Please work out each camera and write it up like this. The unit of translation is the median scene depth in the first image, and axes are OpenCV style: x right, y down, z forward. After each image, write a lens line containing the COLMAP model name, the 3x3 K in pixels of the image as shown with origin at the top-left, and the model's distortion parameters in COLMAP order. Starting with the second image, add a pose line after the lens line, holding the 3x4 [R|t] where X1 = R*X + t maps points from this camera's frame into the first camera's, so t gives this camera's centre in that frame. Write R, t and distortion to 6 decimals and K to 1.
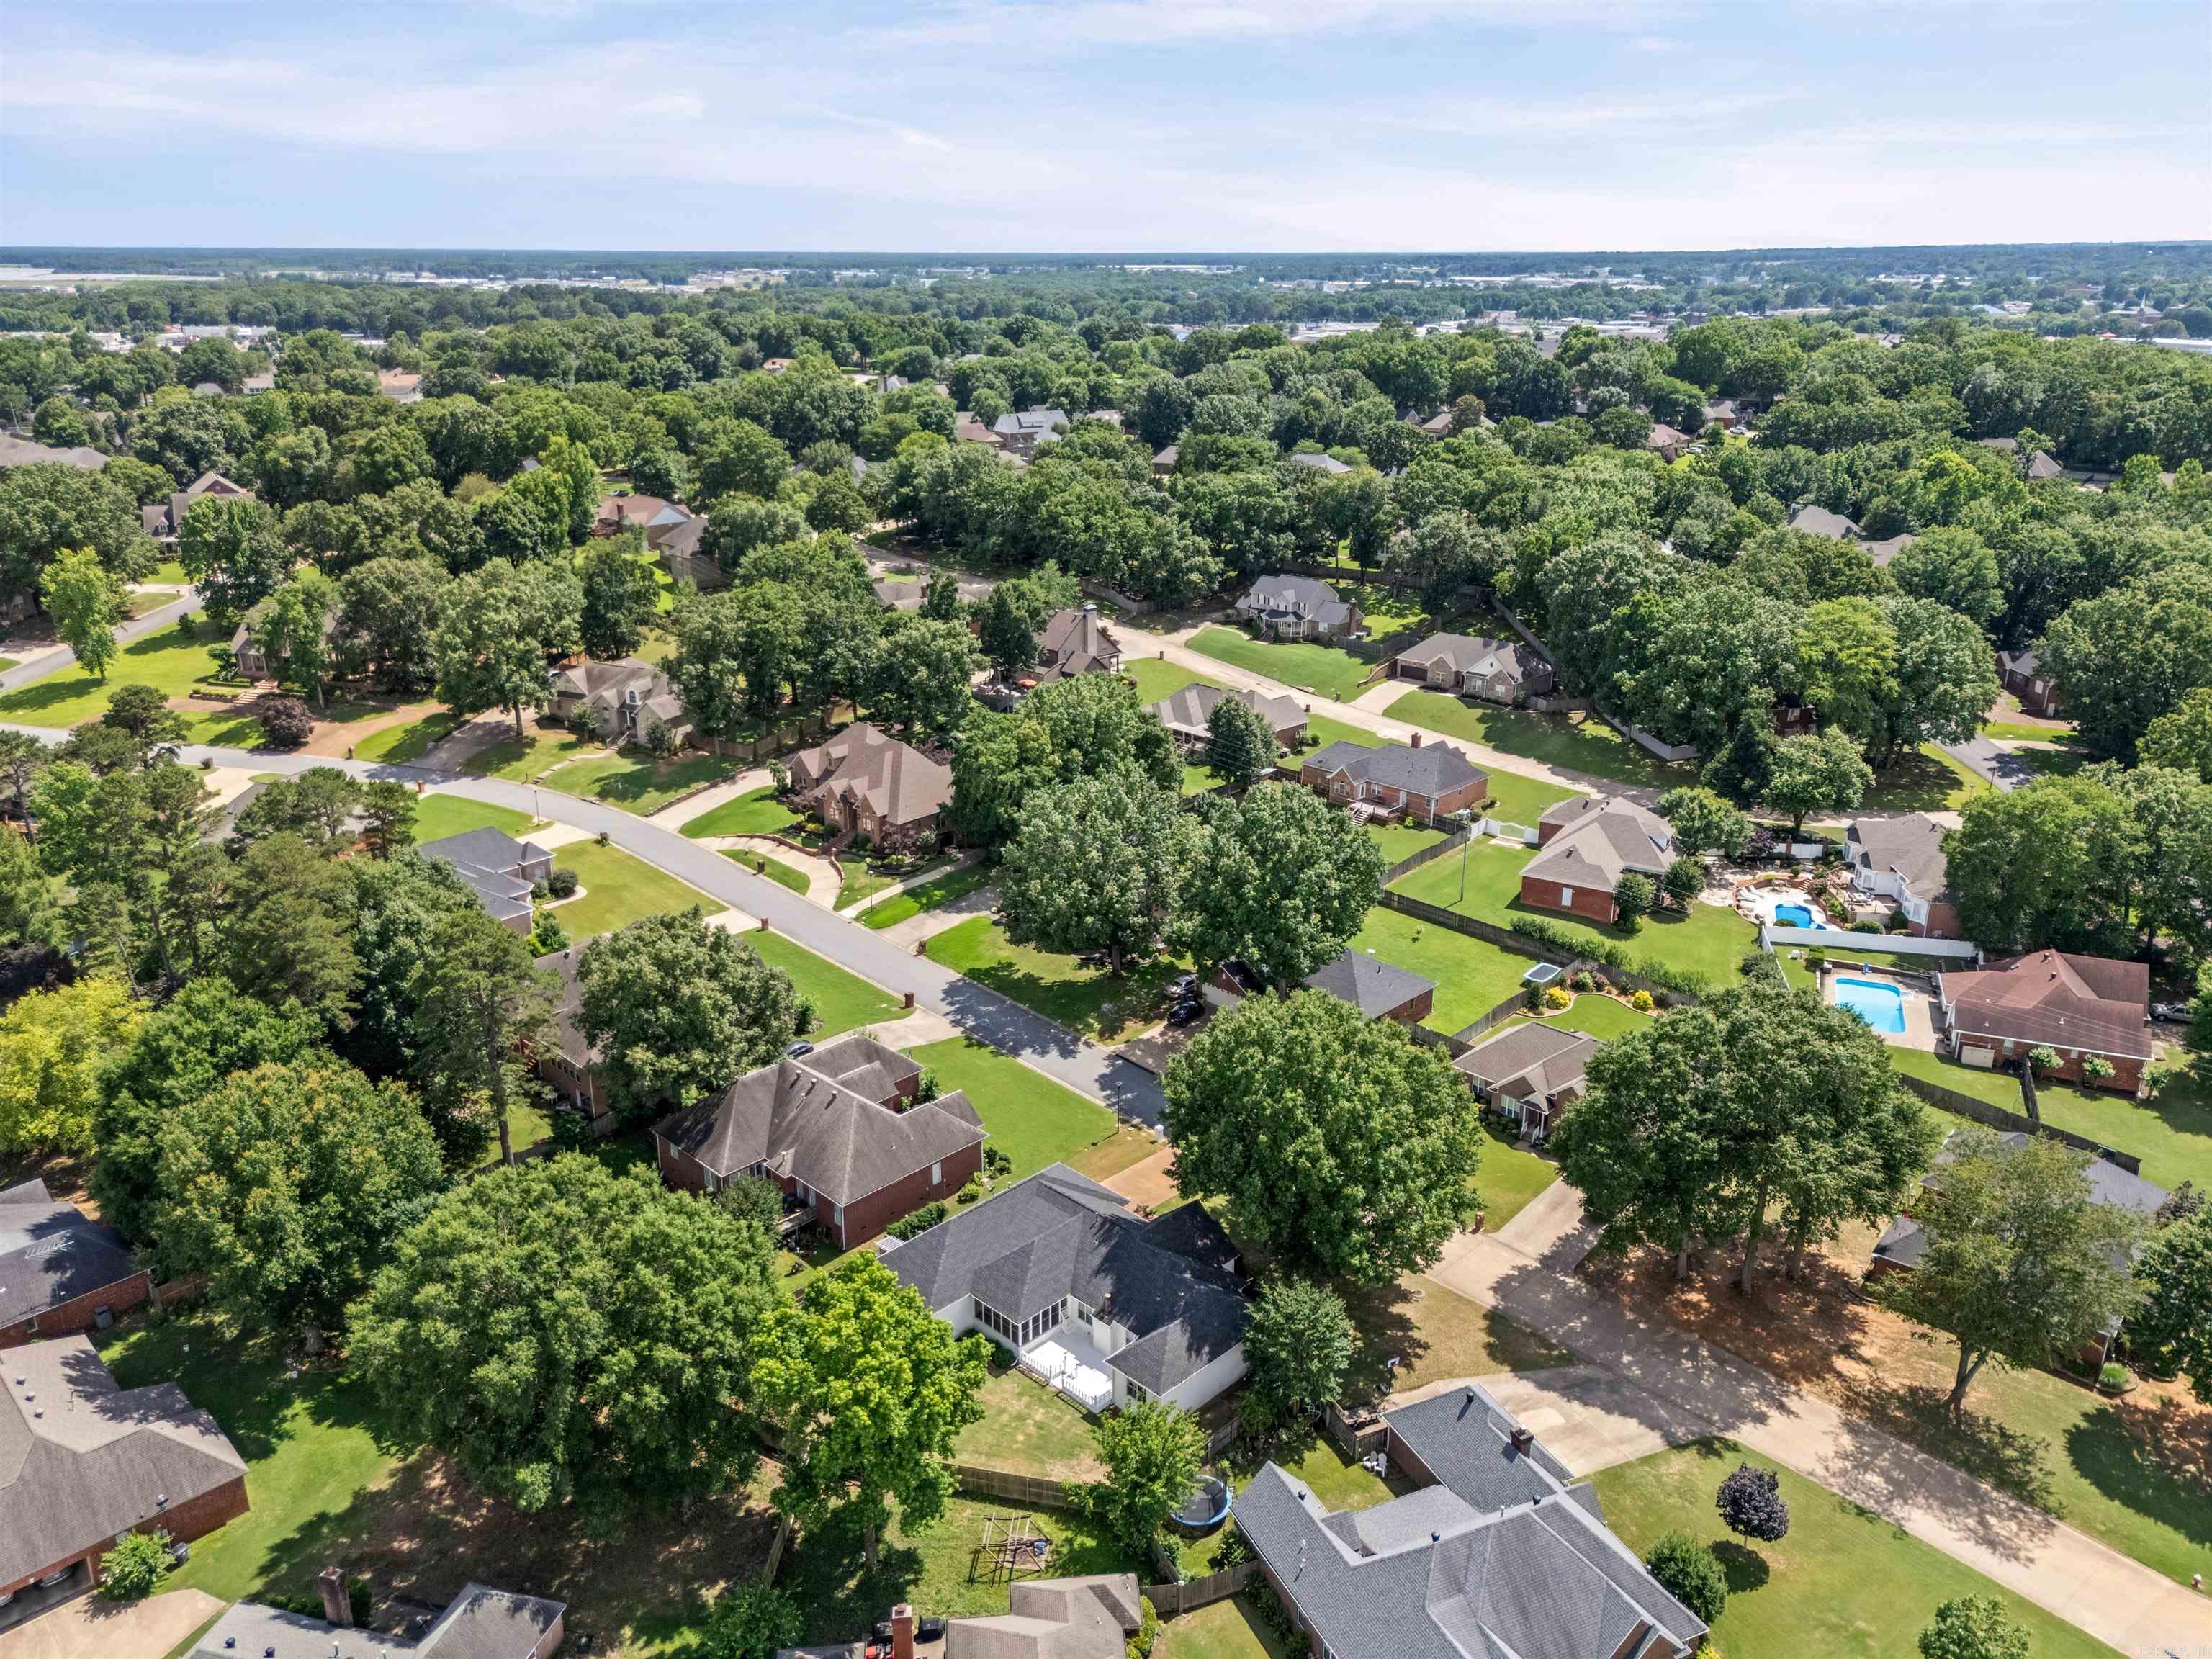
lens RADIAL K [[1606.1, 0, 1096.9], [0, 1606.1, 823.5], [0, 0, 1]] dist [0.005265, 0.001133]
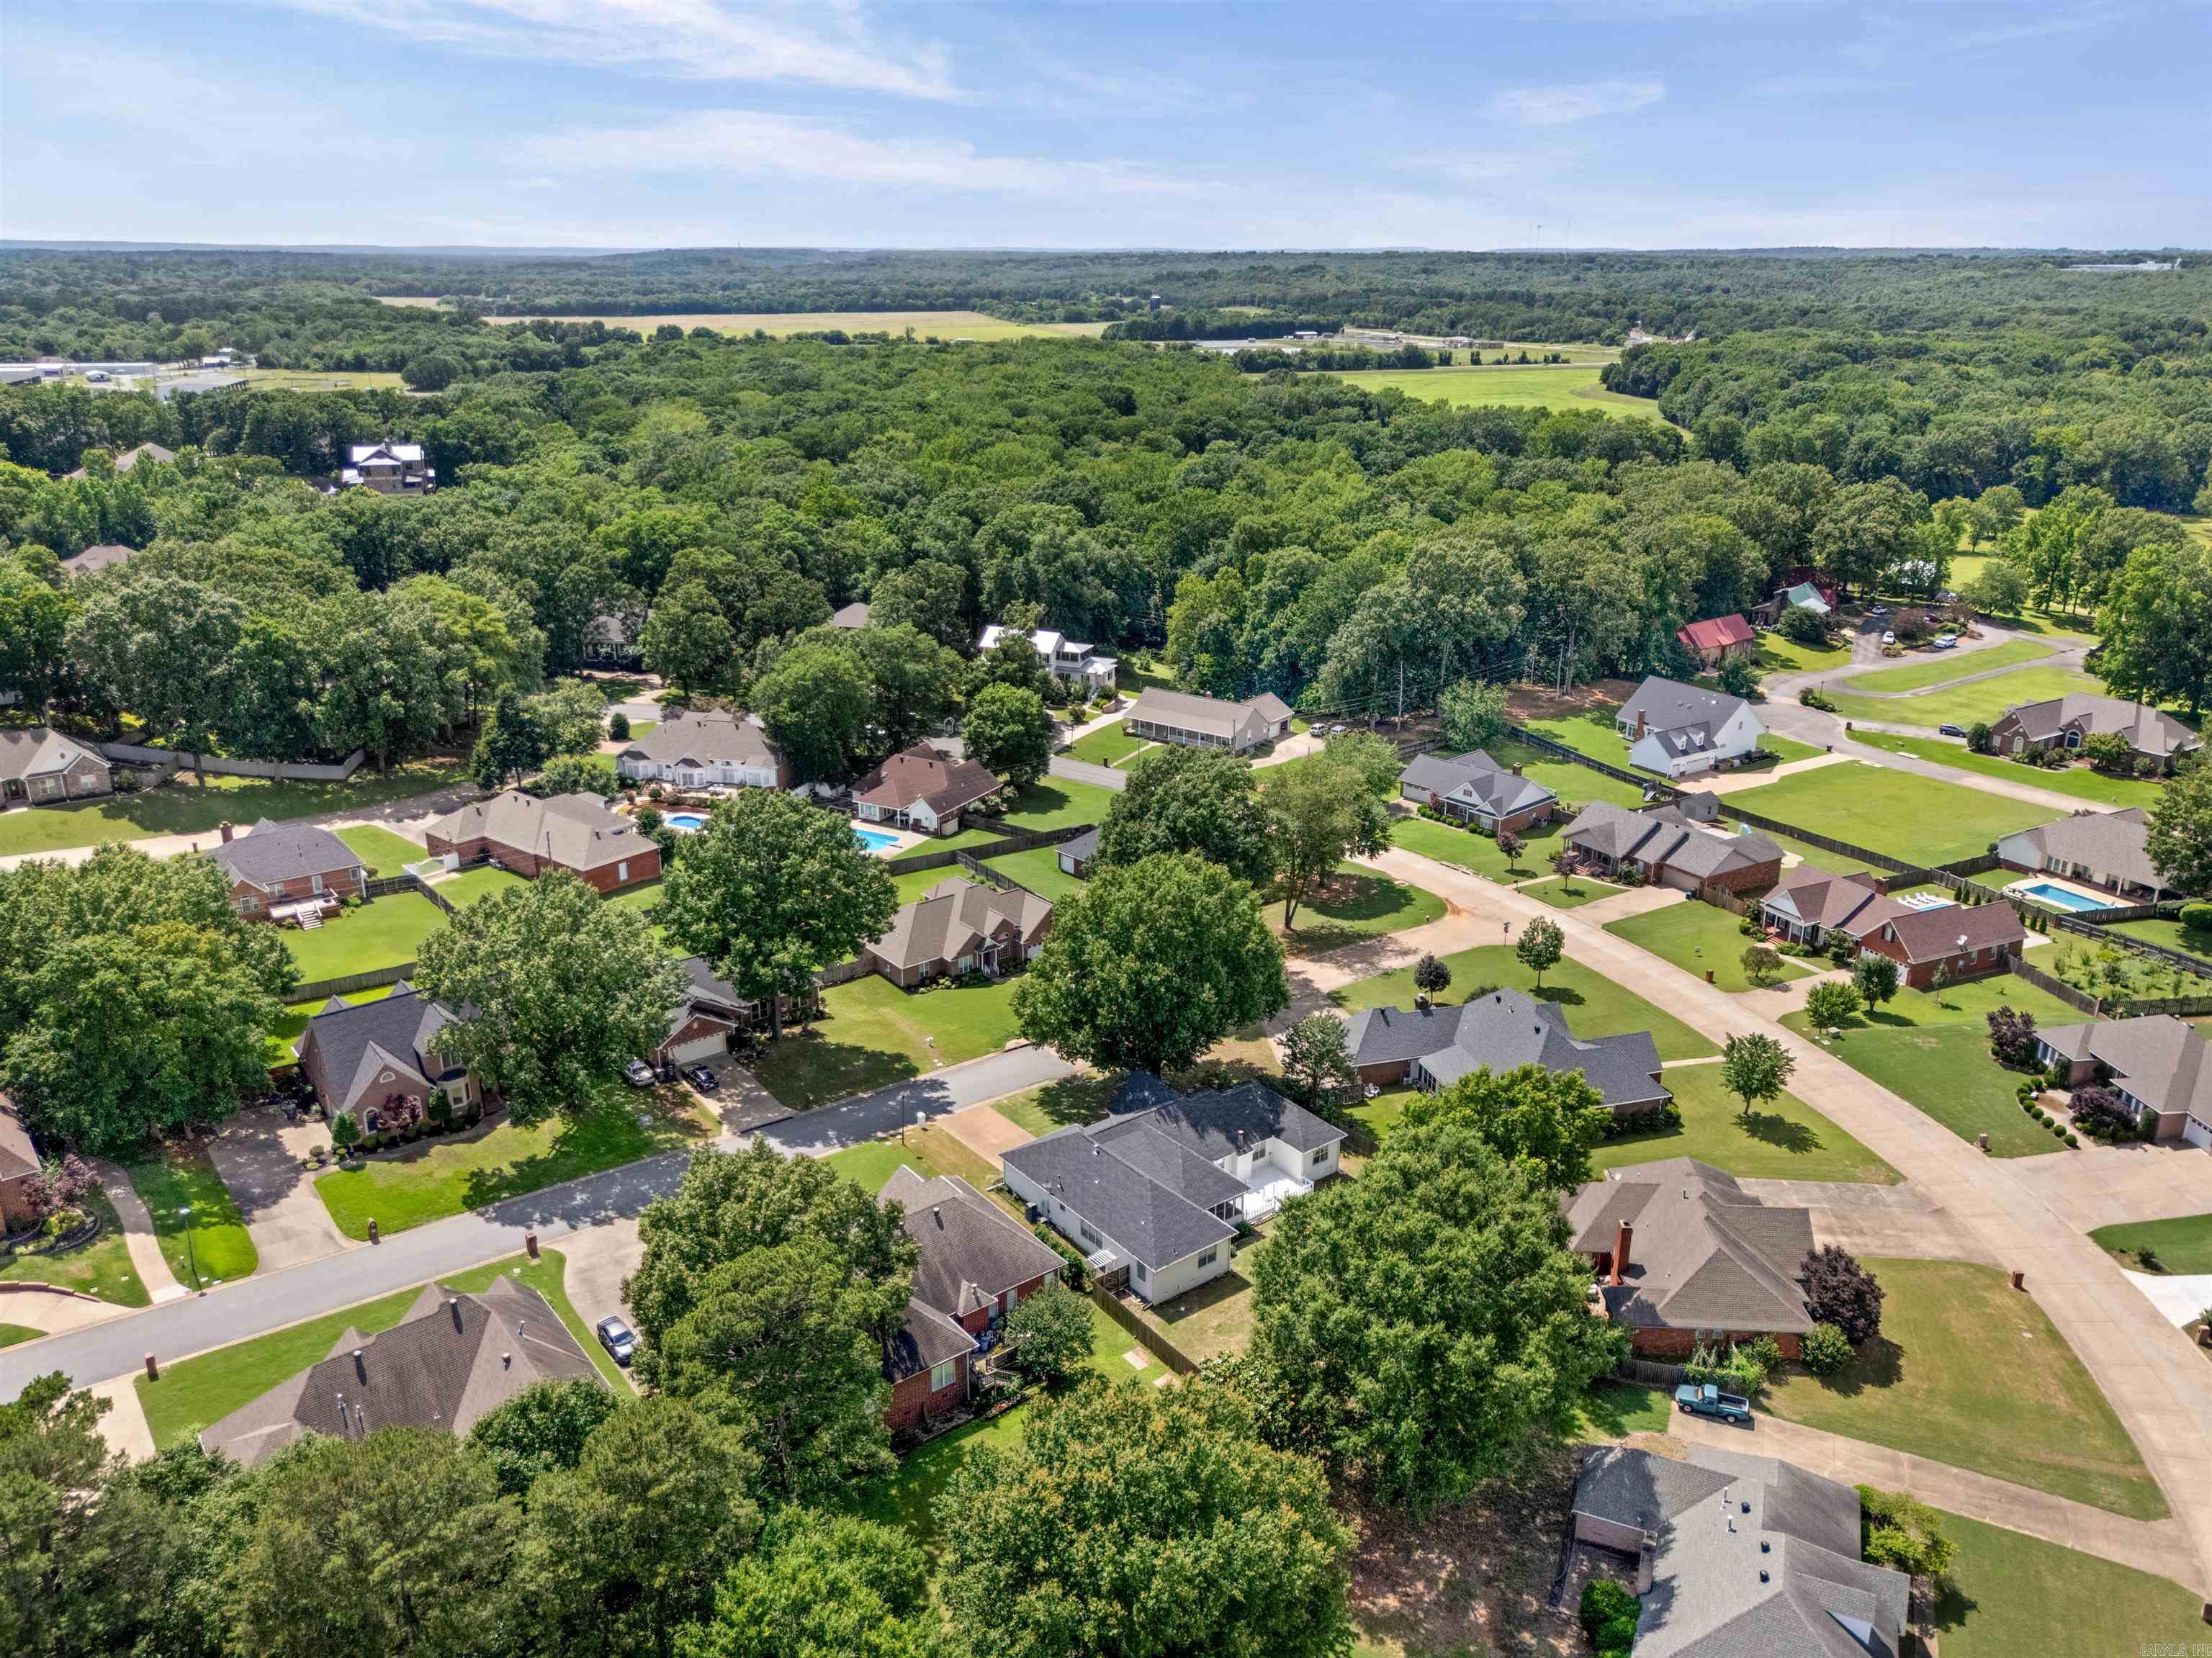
lens RADIAL K [[1606.0, 0, 1096.9], [0, 1606.0, 823.0], [0, 0, 1]] dist [0.005265, 0.001133]
pose [[0.158817, -0.333603, 0.929240, -0.670607], [0.328156, 0.905512, 0.268999, -0.176366], [-0.931177, 0.262214, 0.253284, 0.469852]]
